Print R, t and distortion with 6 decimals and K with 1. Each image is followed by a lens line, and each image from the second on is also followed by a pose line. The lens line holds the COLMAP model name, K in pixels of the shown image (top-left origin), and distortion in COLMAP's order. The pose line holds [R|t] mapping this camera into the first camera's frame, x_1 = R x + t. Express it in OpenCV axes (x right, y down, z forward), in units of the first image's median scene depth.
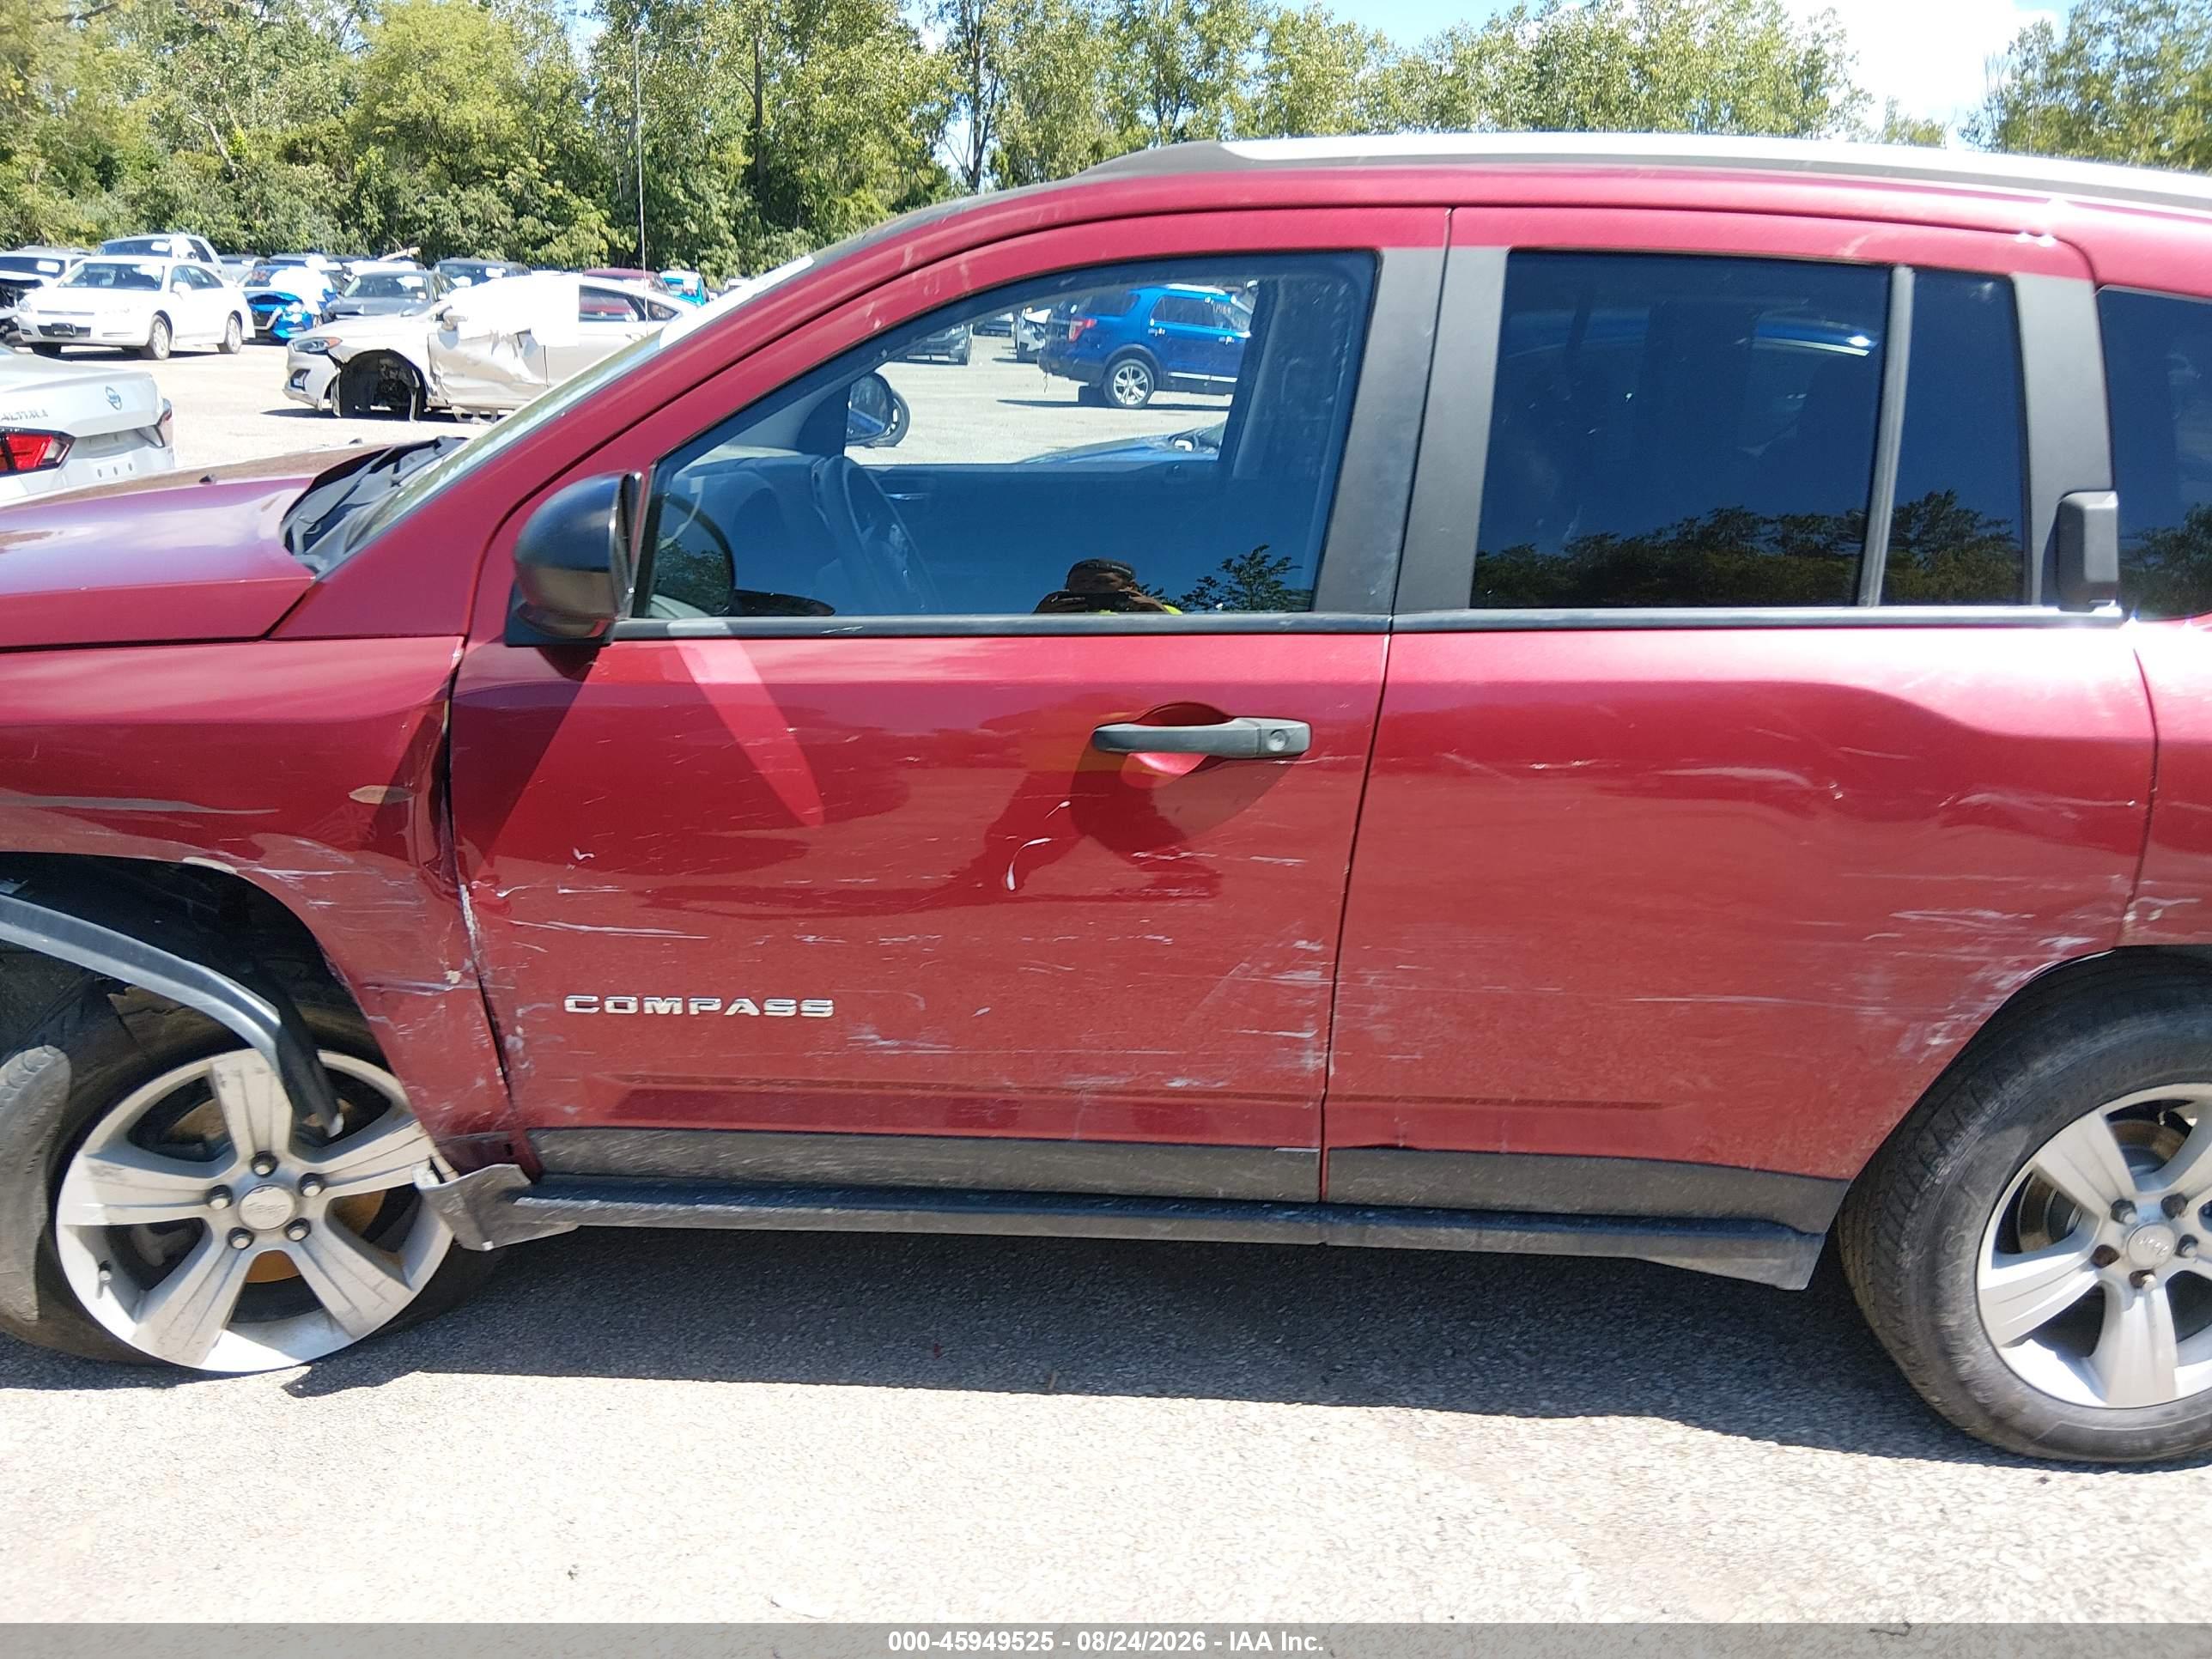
lens RADIAL K [[1622.5, 0, 1106.0], [0, 1622.5, 829.5], [0, 0, 1]] dist [0.093581, -0.159786]
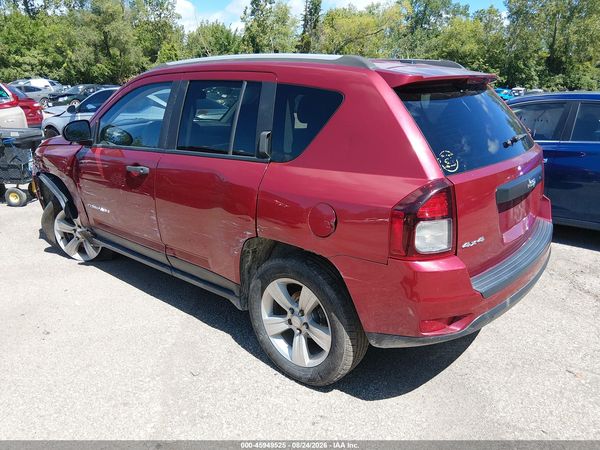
lens RADIAL K [[440.1, 0, 300.0], [0, 440.1, 225.0], [0, 0, 1]] dist [0.093581, -0.159786]
pose [[0.771033, 0.156262, -0.617326, 1.279826], [-0.176563, 0.983876, 0.028522, -0.009968], [0.611829, 0.087005, 0.786191, 0.144295]]
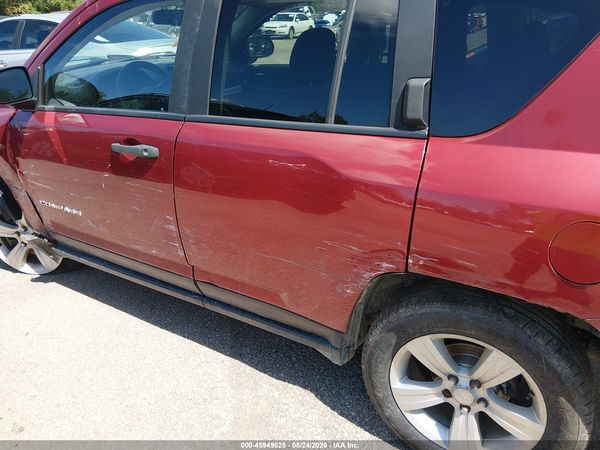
lens RADIAL K [[440.1, 0, 300.0], [0, 440.1, 225.0], [0, 0, 1]] dist [0.093581, -0.159786]
pose [[0.865249, 0.170780, -0.471357, 0.704298], [-0.111636, 0.982218, 0.150947, -0.070520], [0.488755, -0.077987, 0.868929, 0.326412]]
